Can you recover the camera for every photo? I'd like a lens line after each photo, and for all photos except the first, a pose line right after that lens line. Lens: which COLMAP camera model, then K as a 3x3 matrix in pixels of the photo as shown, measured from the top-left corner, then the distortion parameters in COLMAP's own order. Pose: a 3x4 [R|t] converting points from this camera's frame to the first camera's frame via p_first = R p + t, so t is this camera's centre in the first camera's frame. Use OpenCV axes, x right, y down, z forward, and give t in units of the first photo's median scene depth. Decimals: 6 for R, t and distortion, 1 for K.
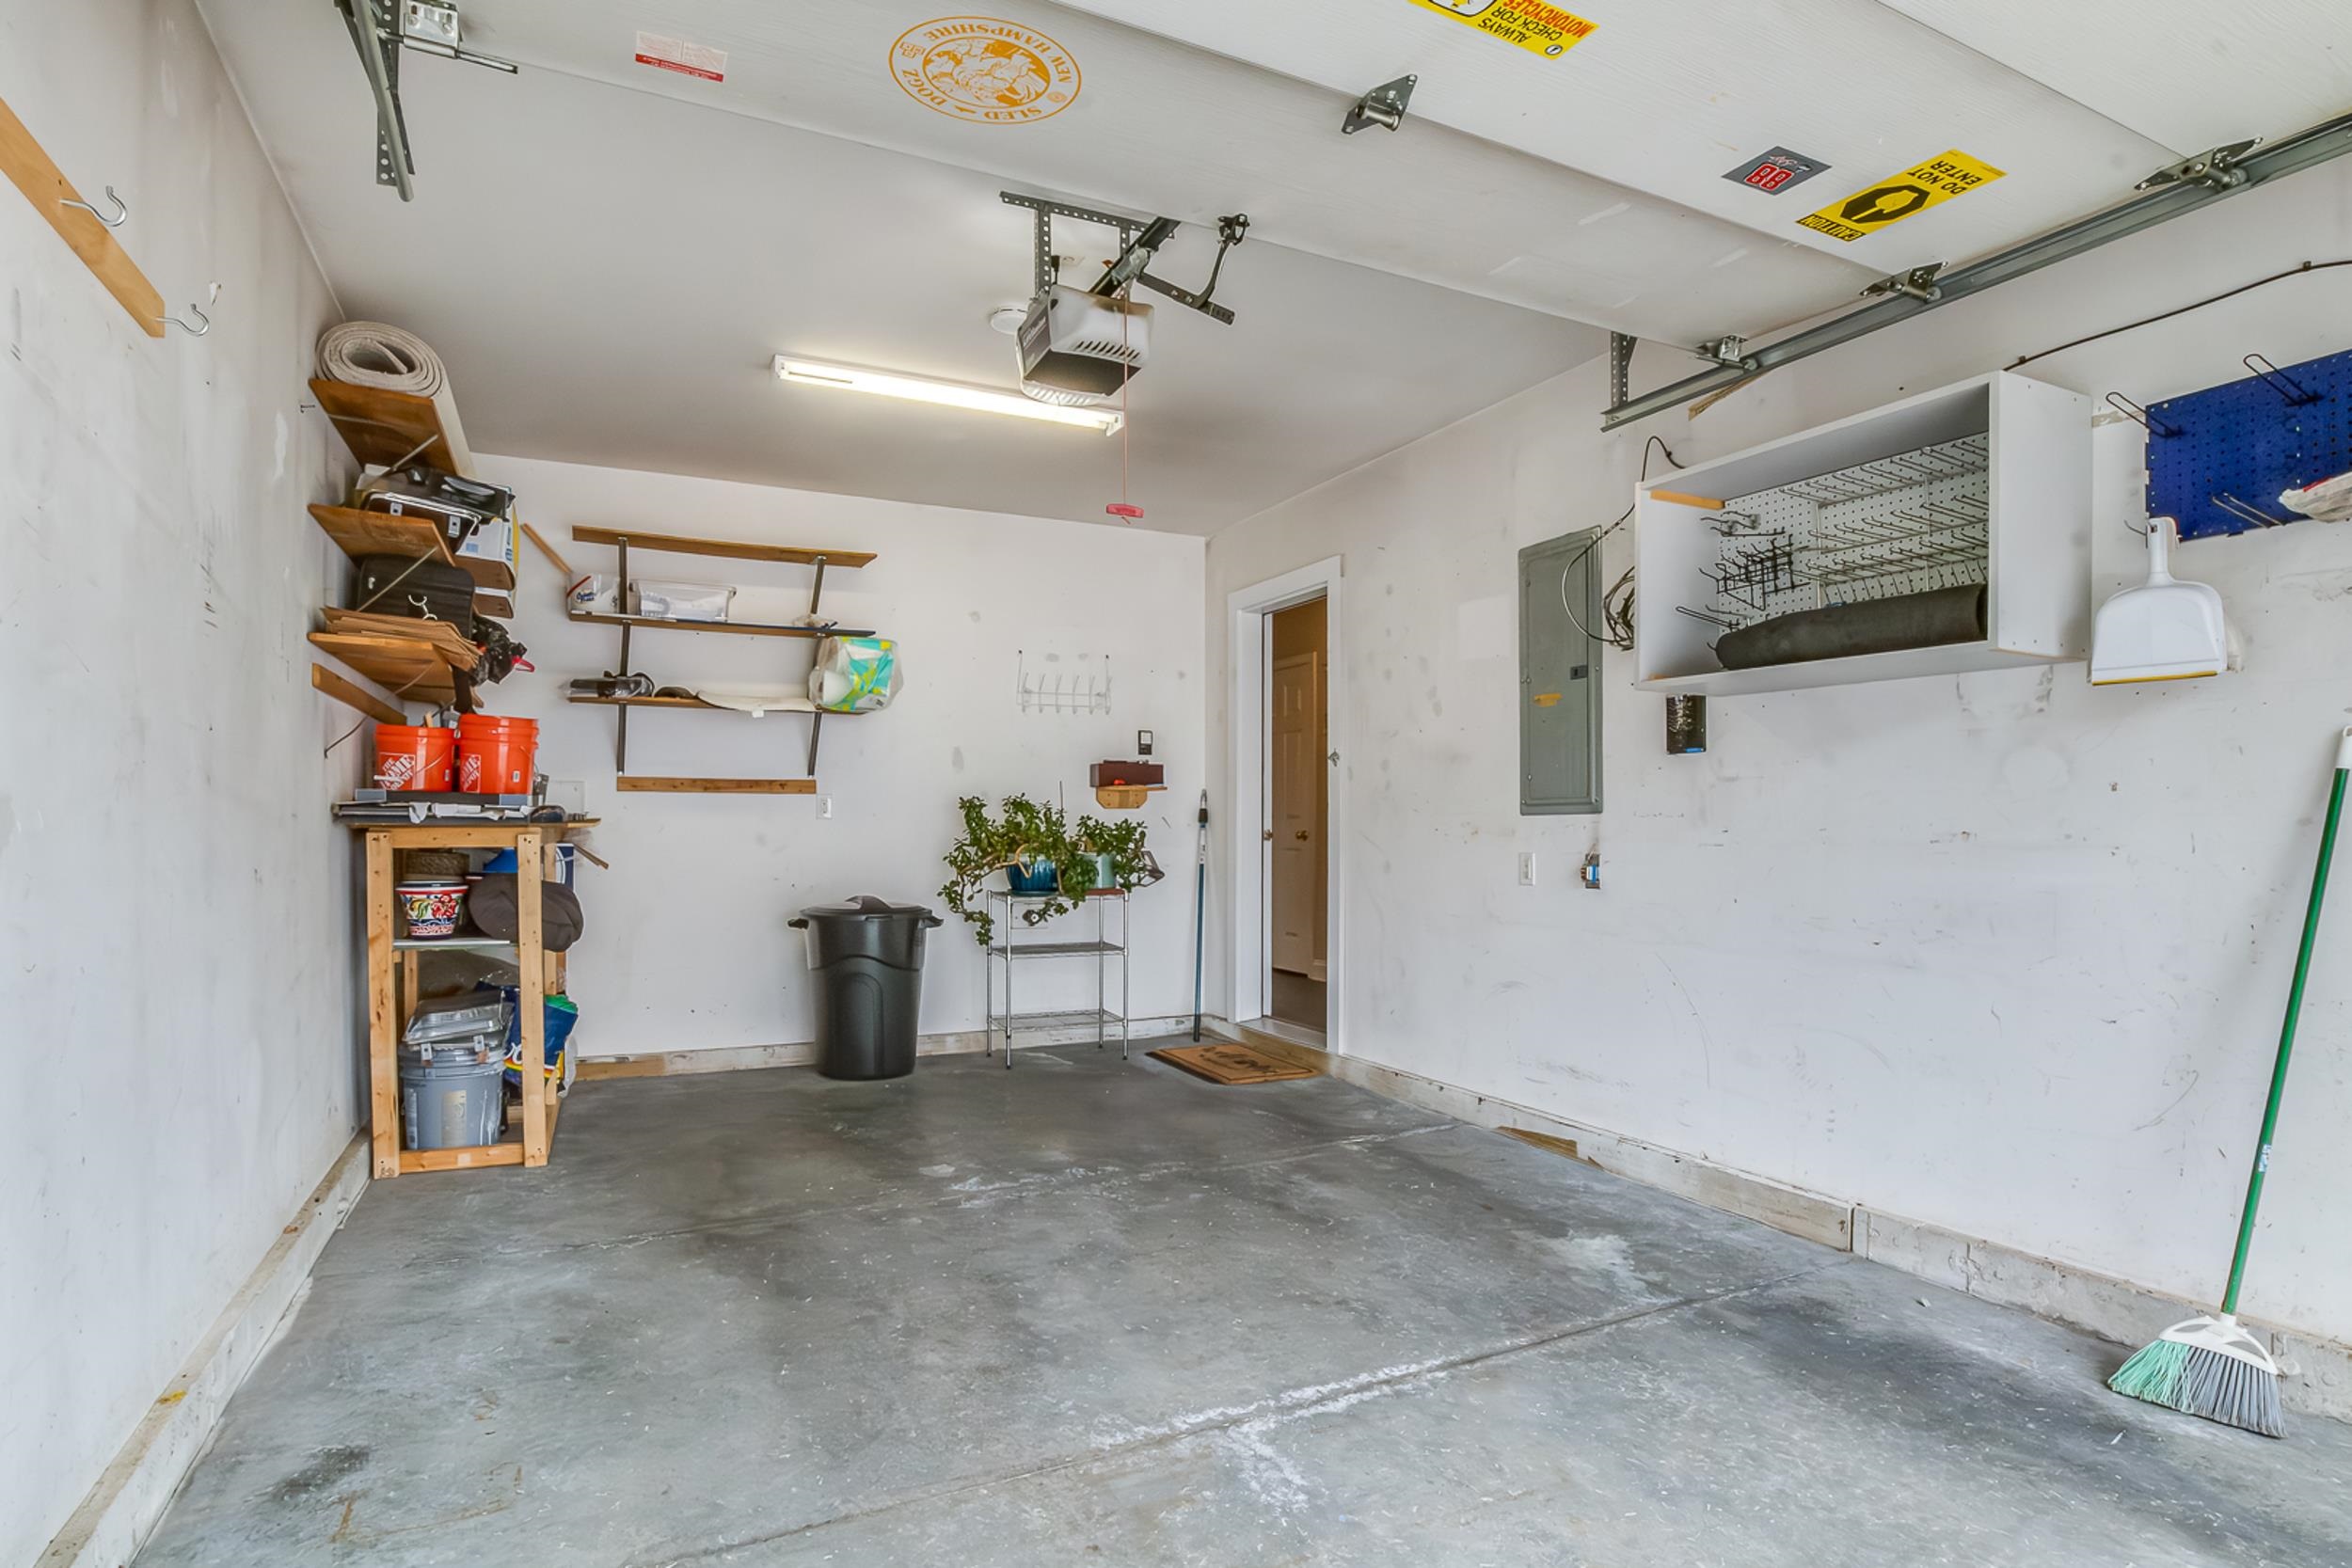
lens RADIAL K [[1155.9, 0, 1151.4], [0, 1155.9, 828.0], [0, 0, 1]] dist [-0.010677, 0.001922]
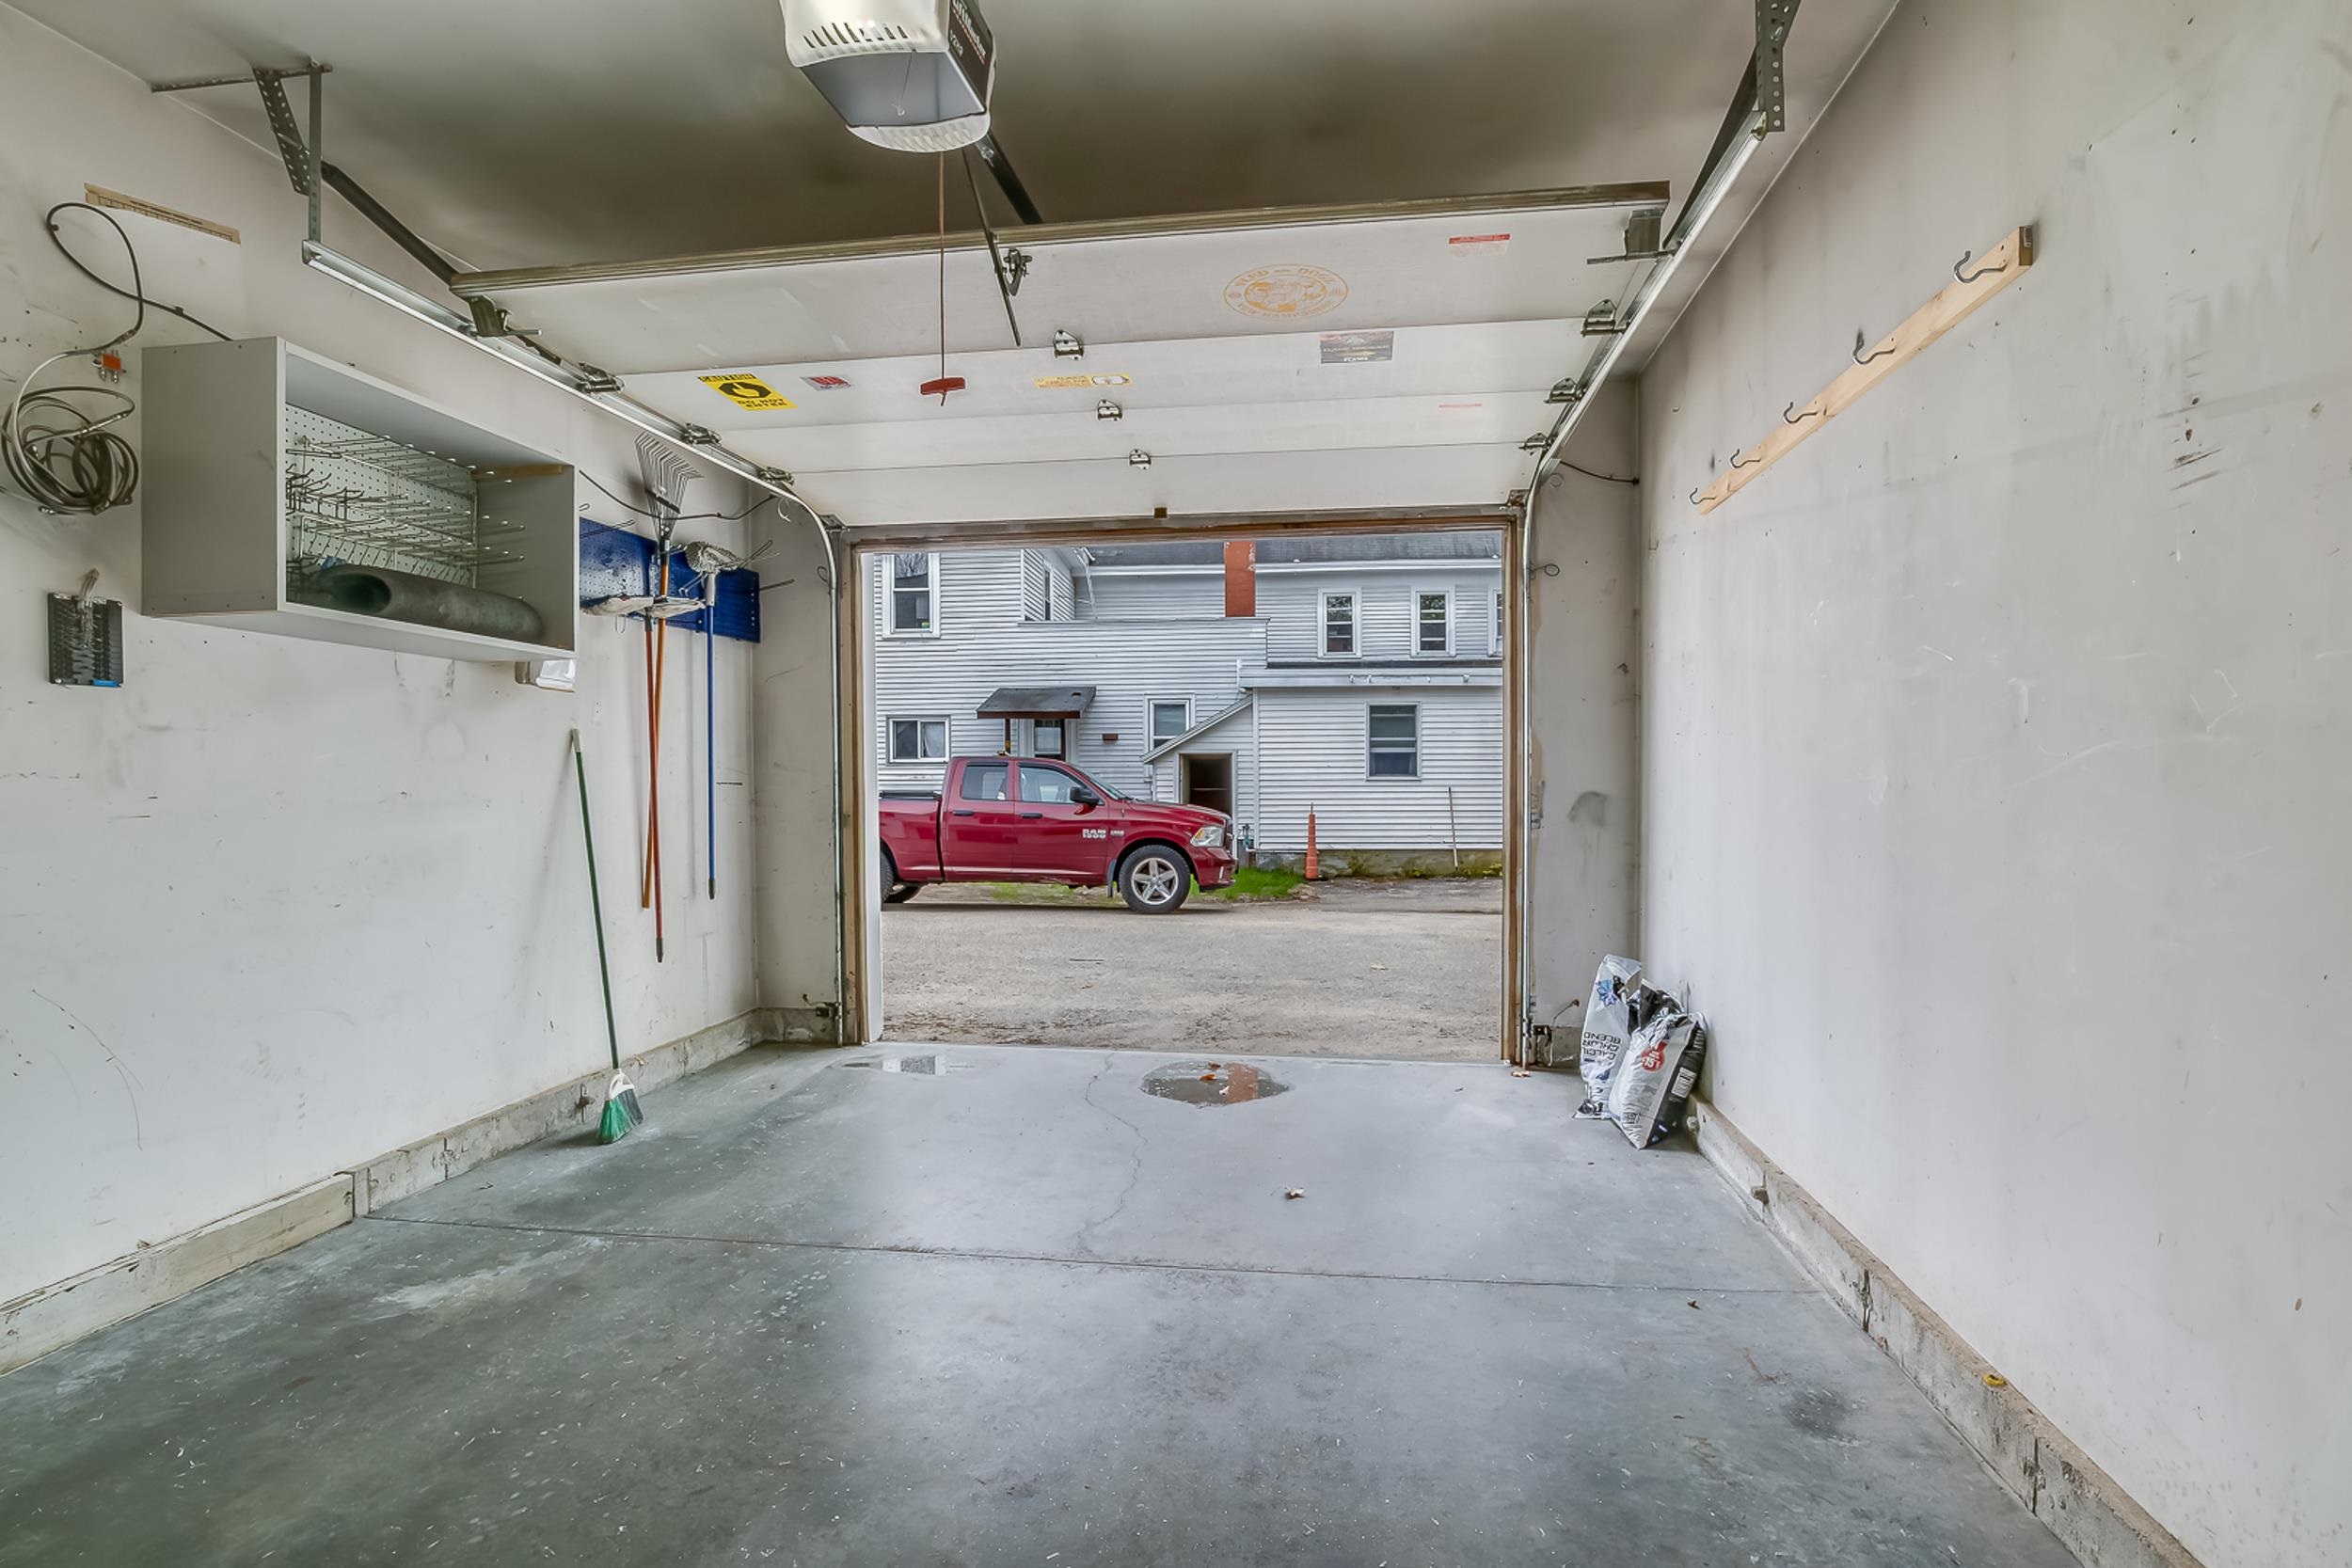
lens RADIAL K [[1155.9, 0, 1183.1], [0, 1155.9, 789.7], [0, 0, 1]] dist [-0.010677, 0.001922]
pose [[-0.819460, -0.001780, 0.573134, -0.565364], [0.006420, 0.999904, 0.012284, -0.008569], [-0.573101, 0.013746, -0.819370, 1.453503]]
